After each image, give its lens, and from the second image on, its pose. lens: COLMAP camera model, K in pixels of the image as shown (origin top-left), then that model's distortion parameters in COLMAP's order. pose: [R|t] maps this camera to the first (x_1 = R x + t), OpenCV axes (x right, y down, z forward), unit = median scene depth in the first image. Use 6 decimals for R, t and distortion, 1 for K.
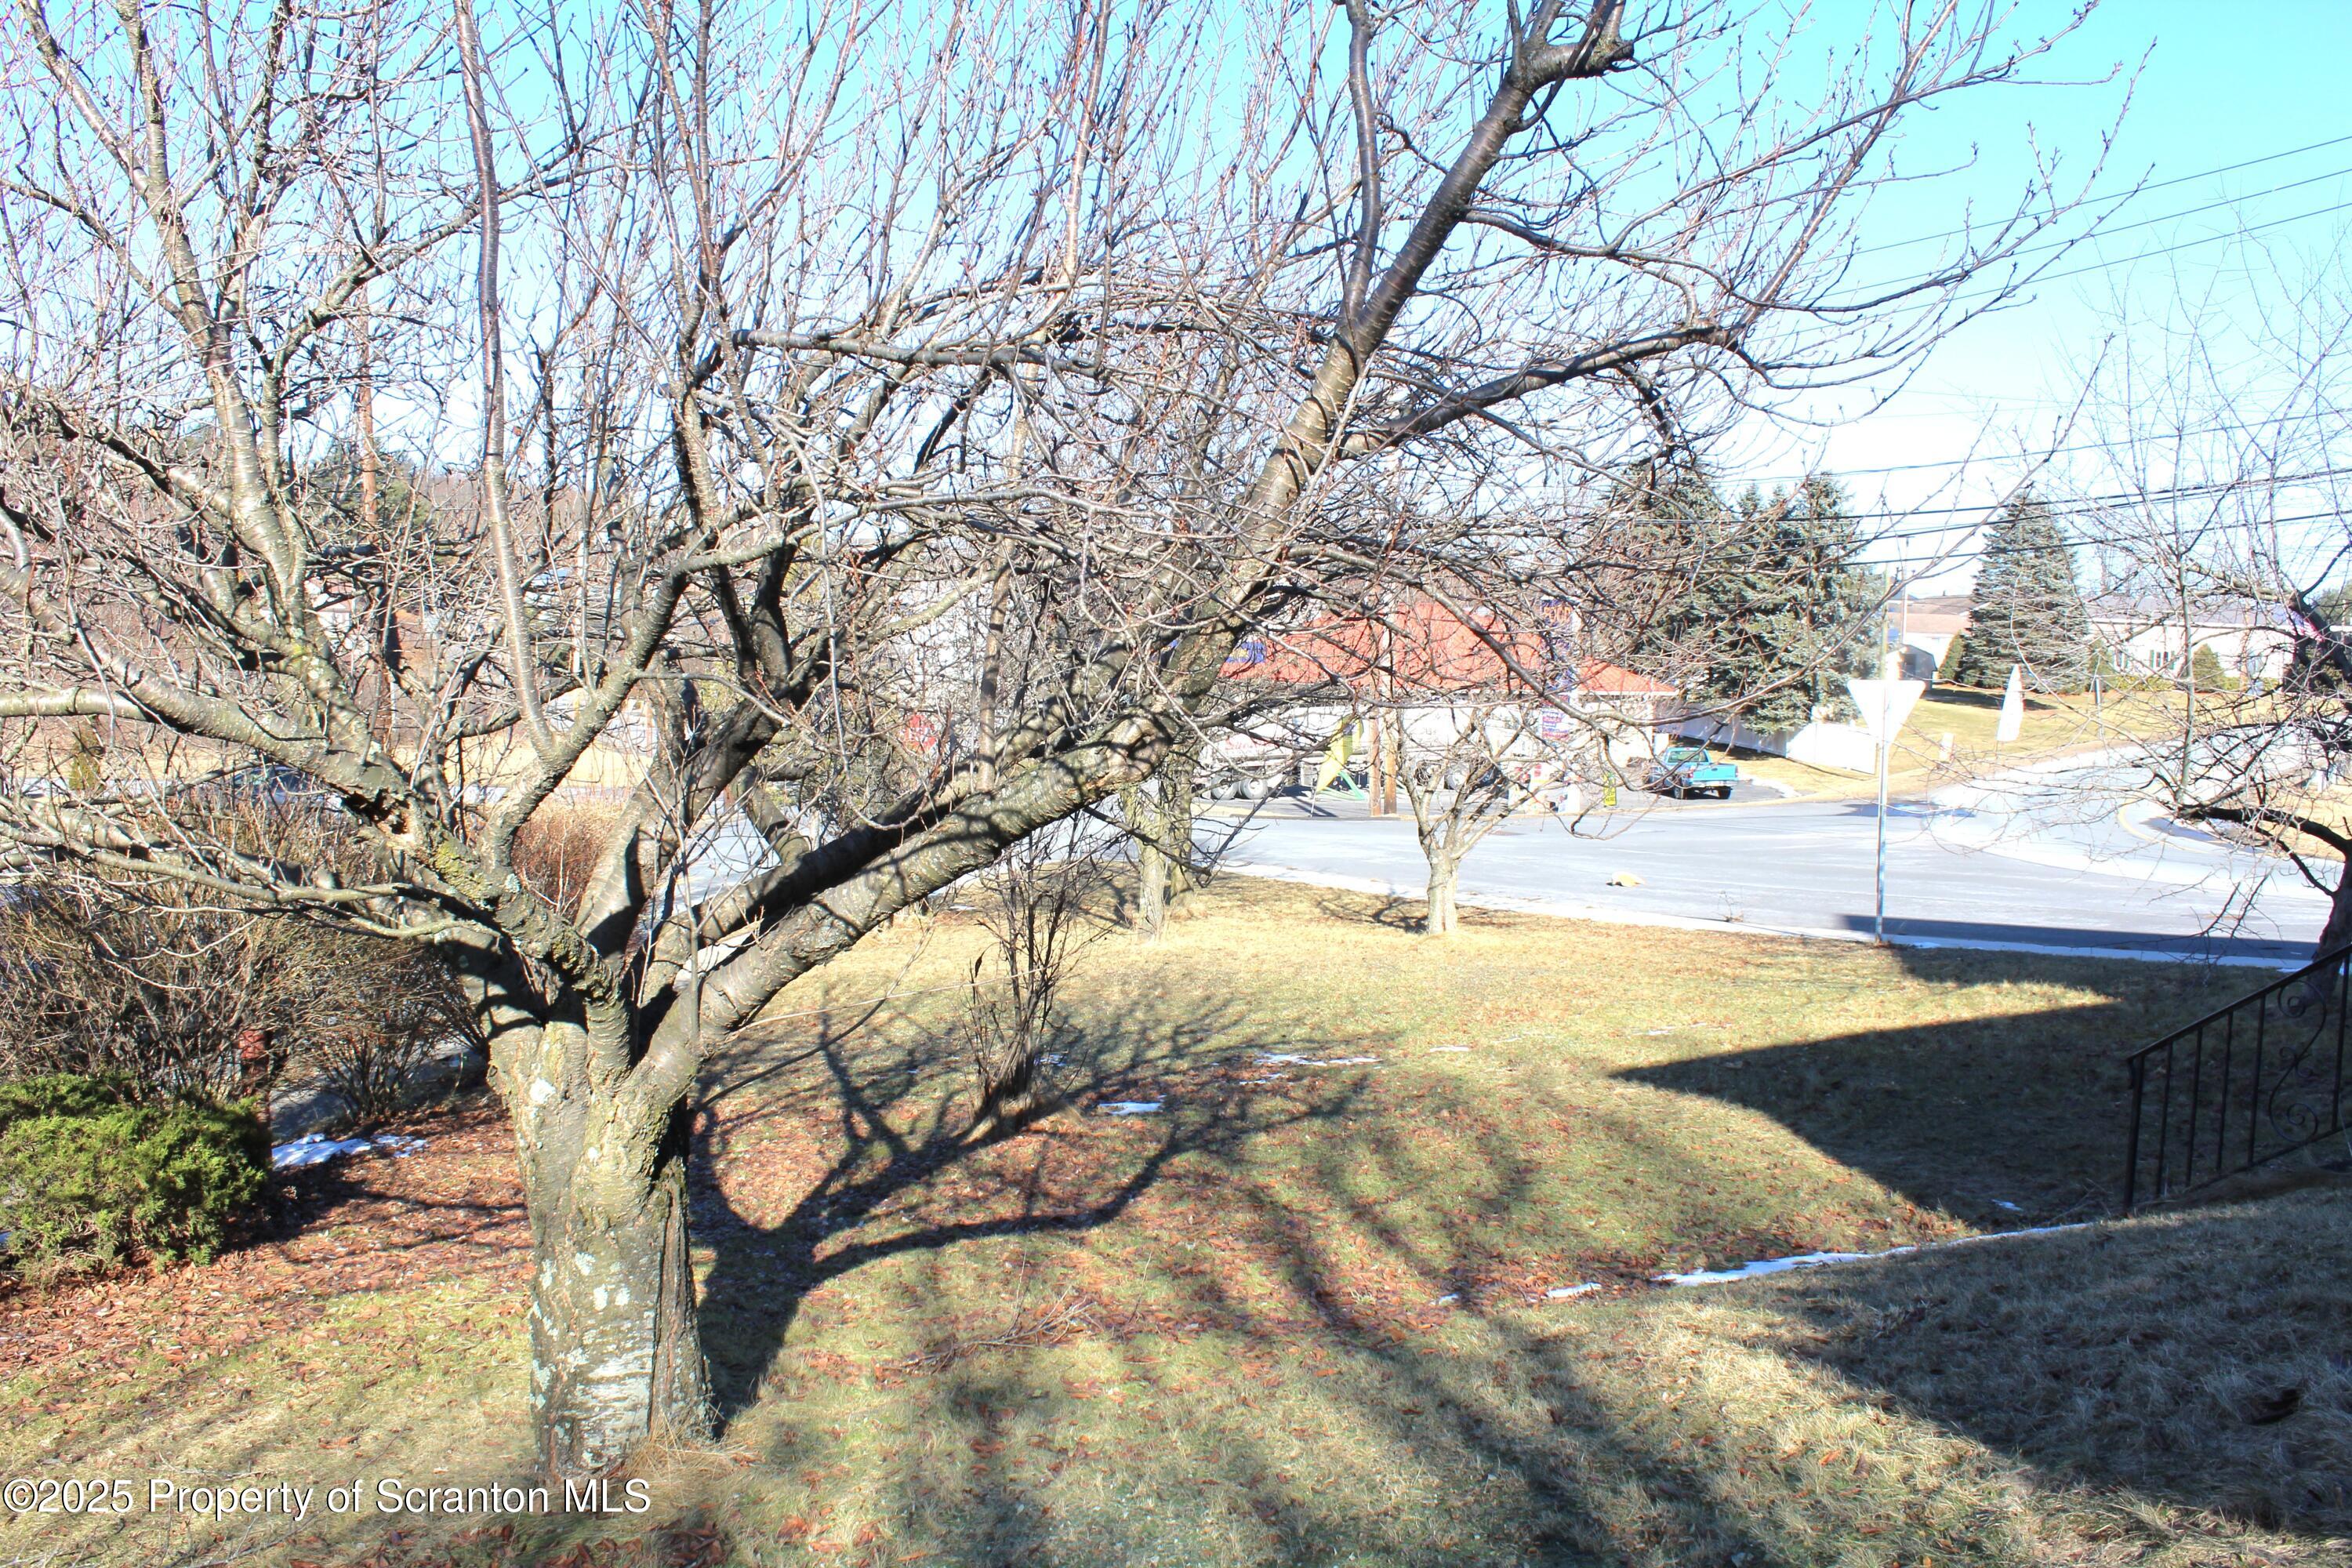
lens RADIAL K [[1979.3, 0, 1170.6], [0, 1979.3, 776.8], [0, 0, 1]] dist [-0.161293, 0.148258]
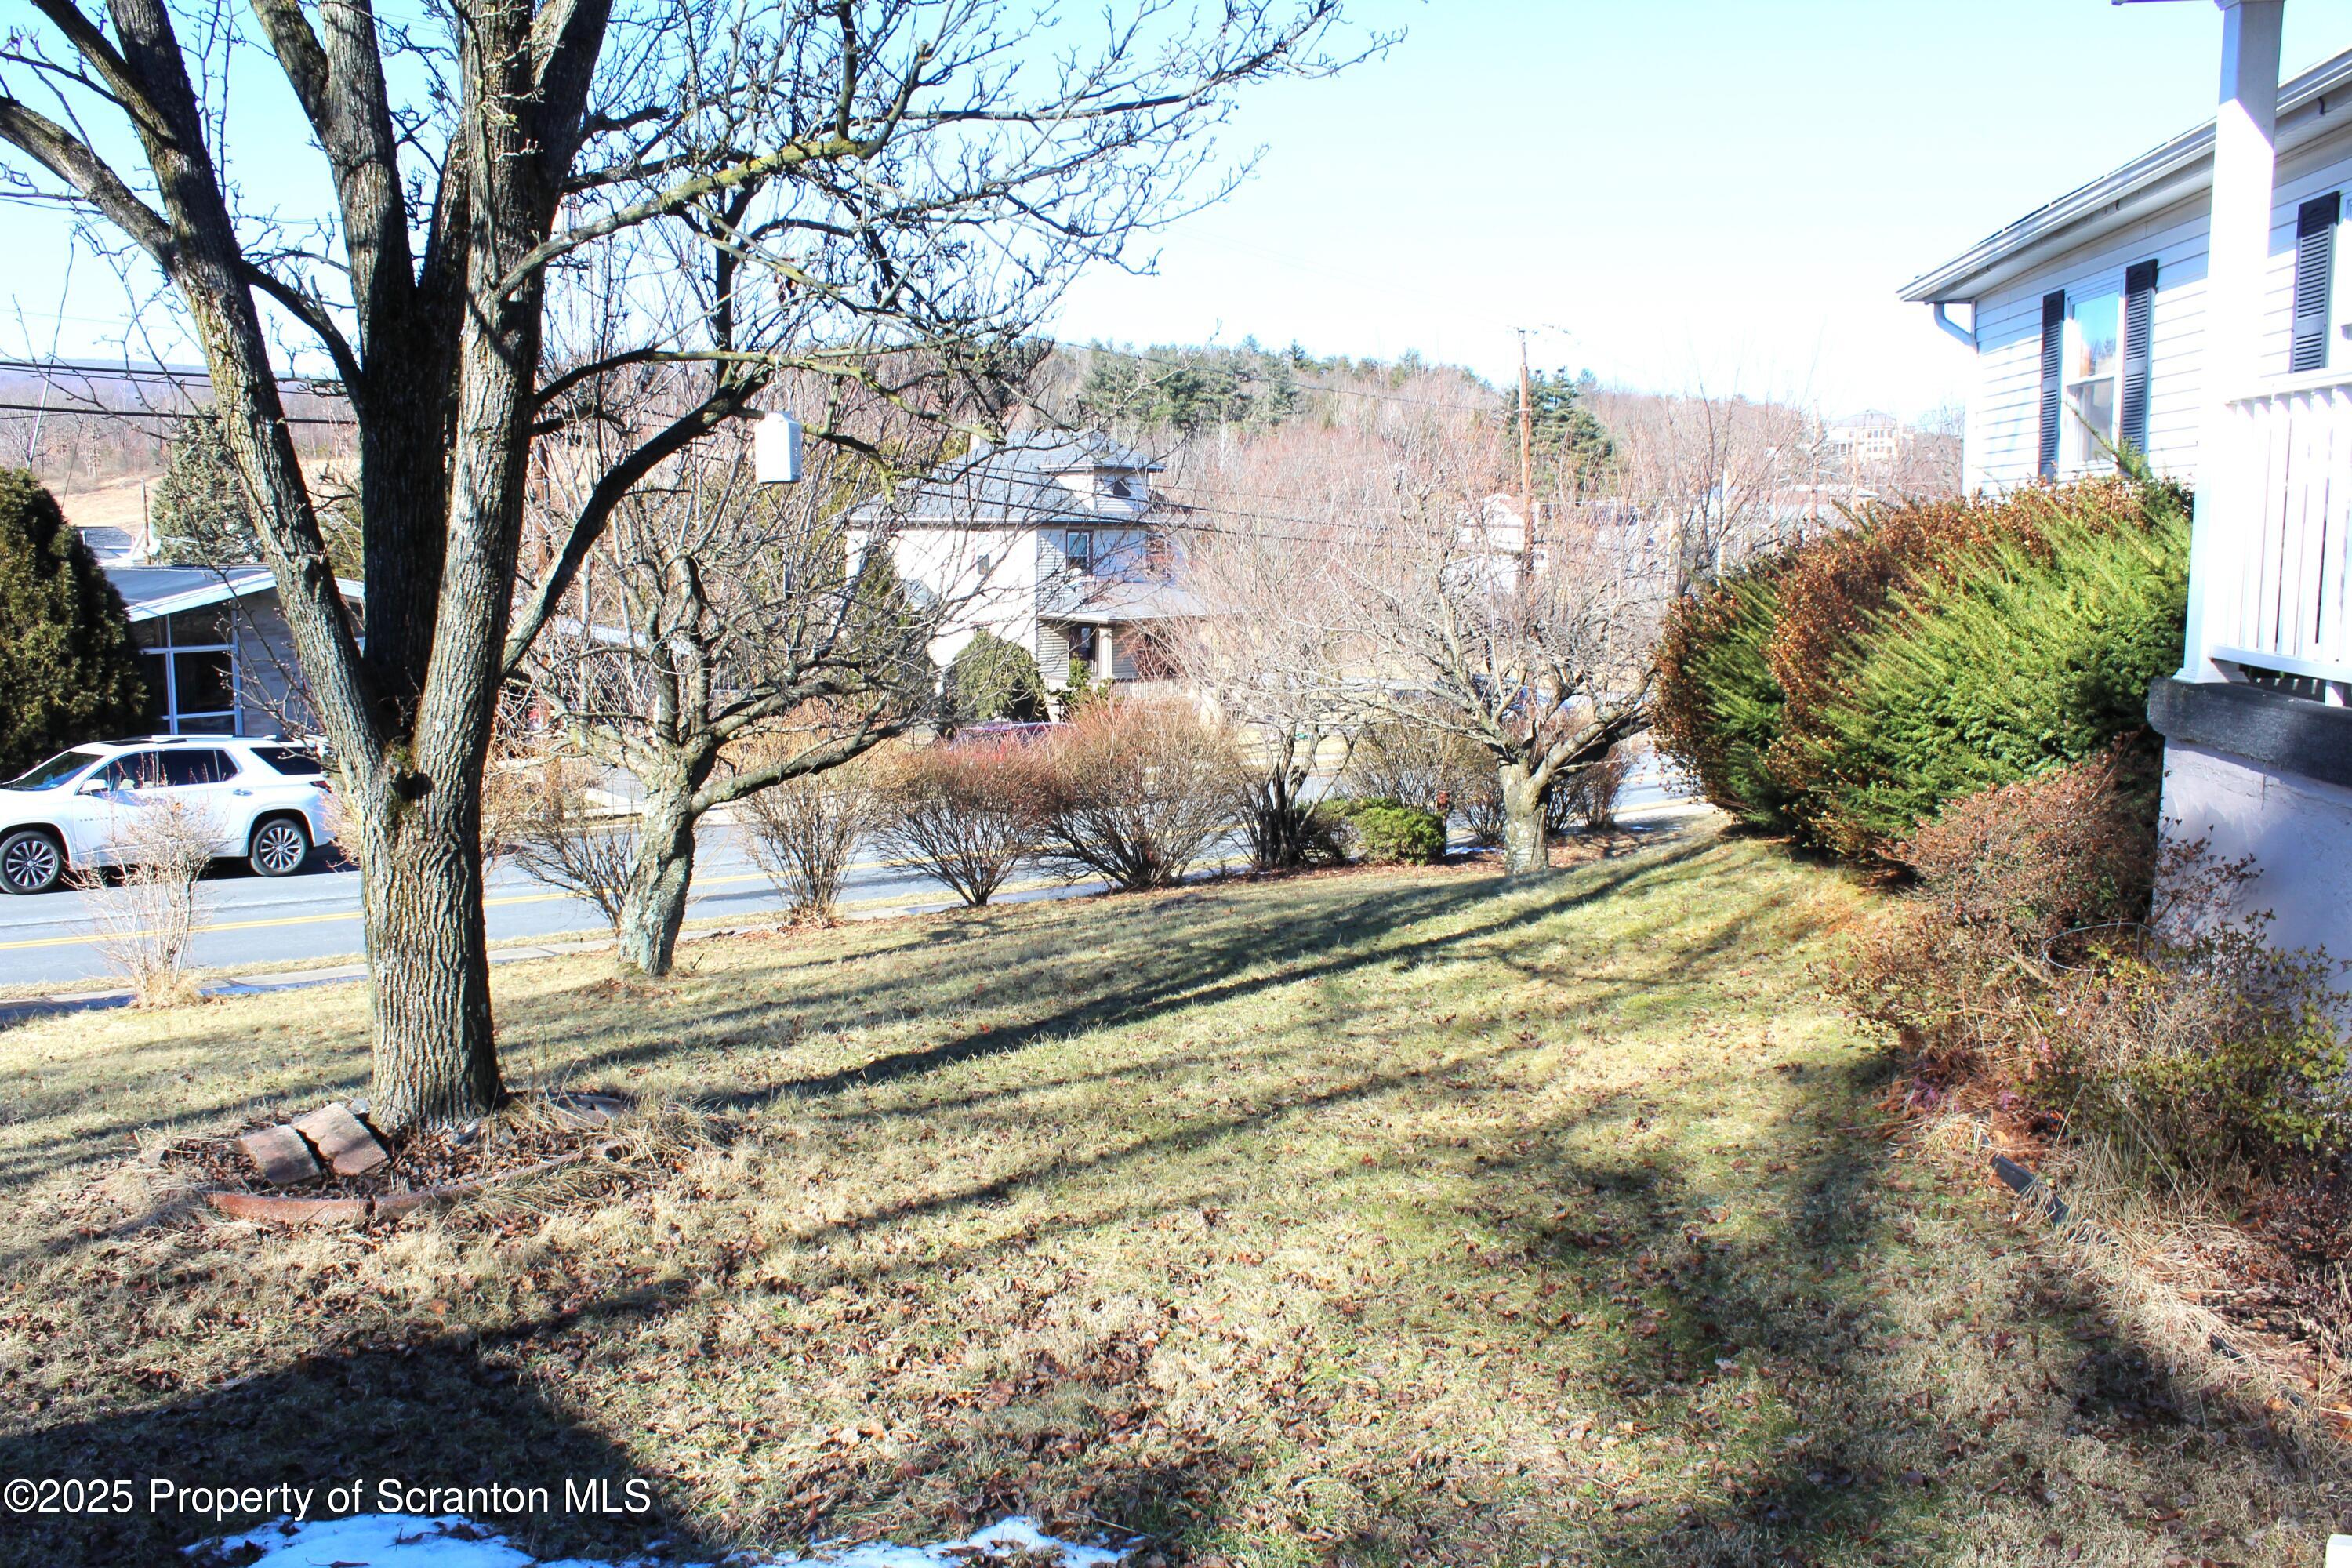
lens RADIAL K [[1979.3, 0, 1170.6], [0, 1979.3, 776.8], [0, 0, 1]] dist [-0.161293, 0.148258]
pose [[0.835540, 0.050954, -0.547061, 0.829173], [-0.016199, 0.997542, 0.068171, -0.073372], [0.549190, -0.048098, 0.834312, -1.755845]]
